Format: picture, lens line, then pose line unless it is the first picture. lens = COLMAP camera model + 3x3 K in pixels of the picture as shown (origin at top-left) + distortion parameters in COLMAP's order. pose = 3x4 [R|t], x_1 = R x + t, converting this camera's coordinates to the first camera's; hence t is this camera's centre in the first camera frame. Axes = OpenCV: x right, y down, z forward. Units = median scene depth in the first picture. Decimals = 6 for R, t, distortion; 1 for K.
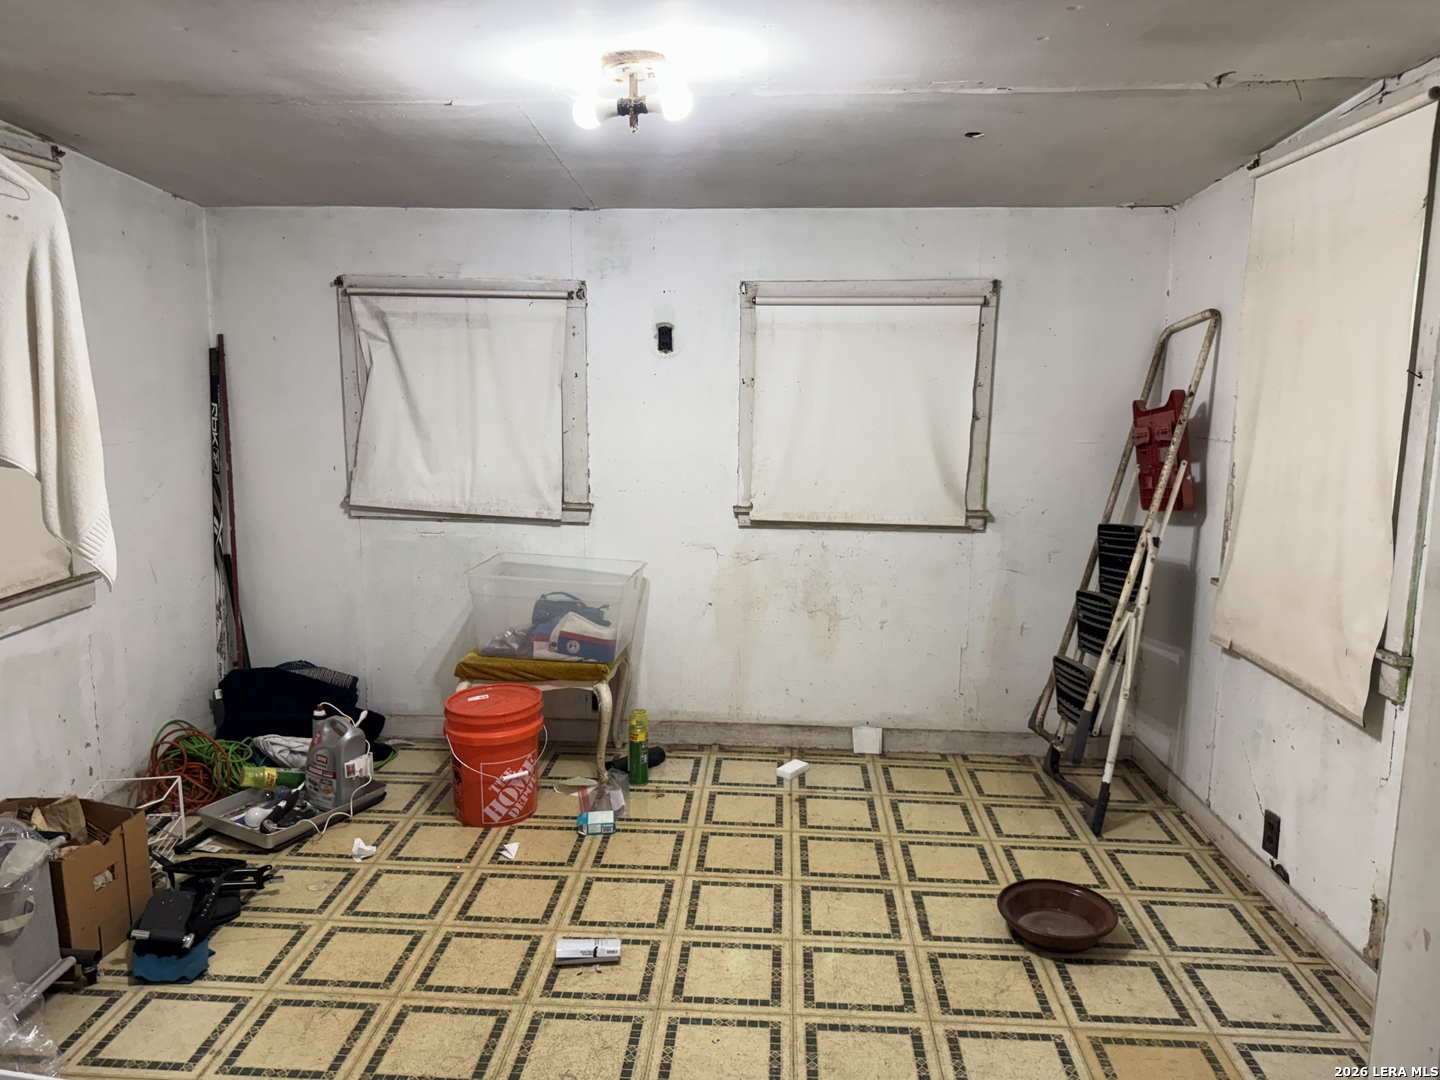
lens RADIAL K [[1009.4, 0, 727.5], [0, 1009.4, 532.6], [0, 0, 1]] dist [0.088204, -0.125124]
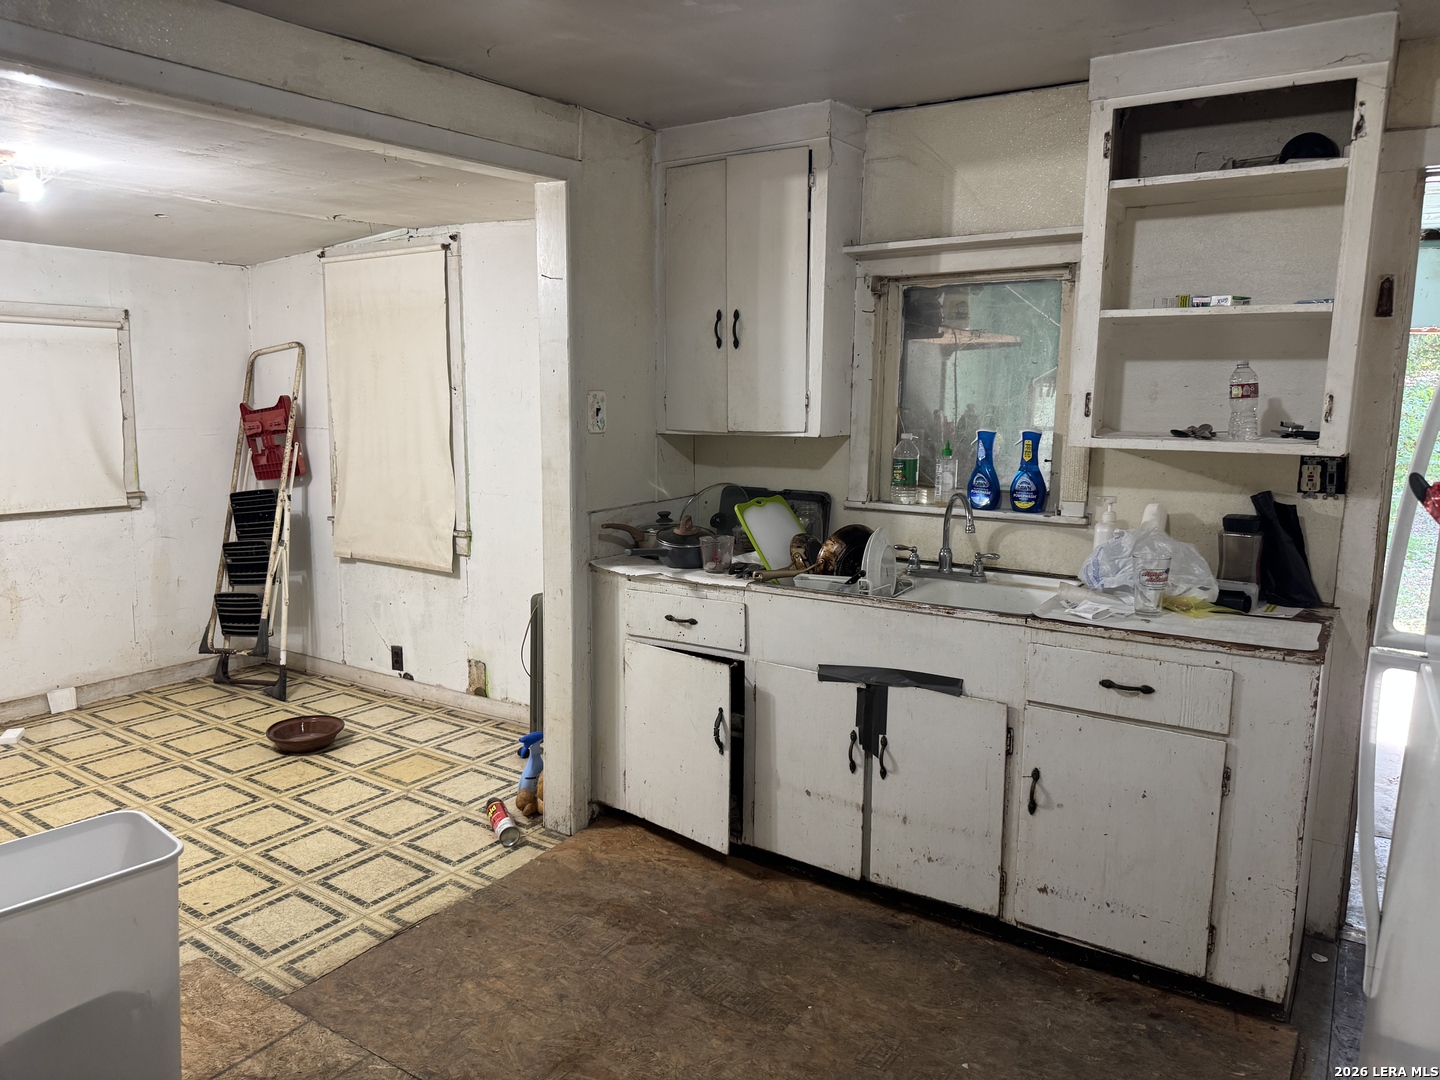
lens RADIAL K [[990.2, 0, 713.4], [0, 990.2, 519.1], [0, 0, 1]] dist [0.136435, -0.231006]
pose [[0.520663, -0.110245, 0.846615, -0.497682], [0.123991, 0.990879, 0.052777, 0.038570], [-0.844711, 0.077494, 0.529583, -0.289834]]
